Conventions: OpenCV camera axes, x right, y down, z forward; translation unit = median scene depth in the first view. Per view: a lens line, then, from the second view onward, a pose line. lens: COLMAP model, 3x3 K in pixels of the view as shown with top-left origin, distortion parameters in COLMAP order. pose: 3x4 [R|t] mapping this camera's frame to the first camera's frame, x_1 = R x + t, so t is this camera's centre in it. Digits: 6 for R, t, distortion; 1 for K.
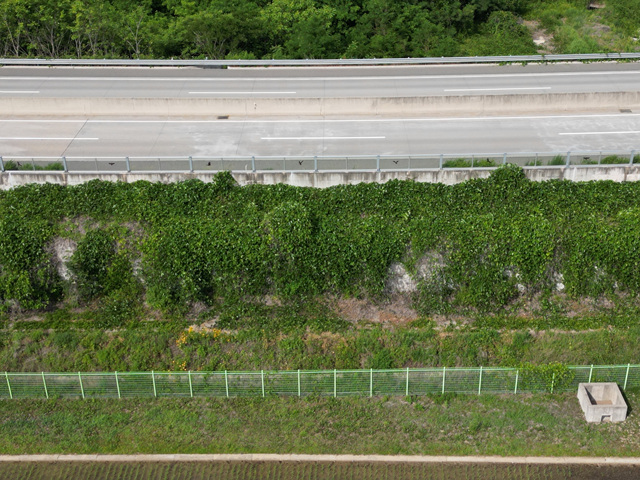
lens RADIAL K [[458.4, 0, 316.3], [0, 458.4, 240.9], [0, 0, 1]] dist [0.056338, -0.045366]
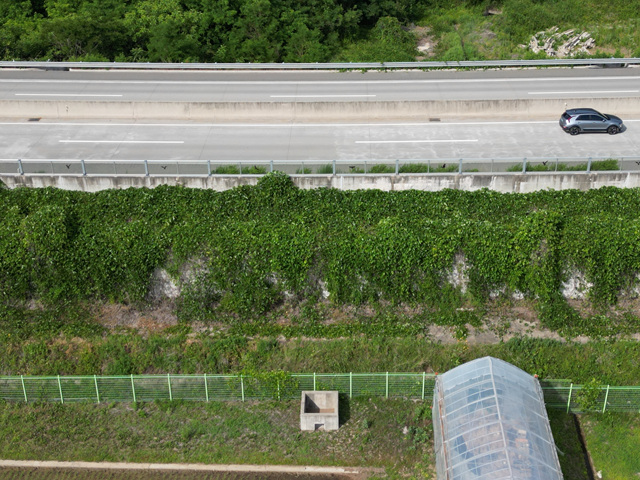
lens RADIAL K [[458.4, 0, 319.8], [0, 458.4, 243.5], [0, 0, 1]] dist [0.056338, -0.045366]
pose [[0.999779, 0.014464, -0.015233, 0.525846], [-0.014458, 0.999895, 0.000520, -0.011815], [0.015239, -0.000300, 0.999884, 0.005225]]
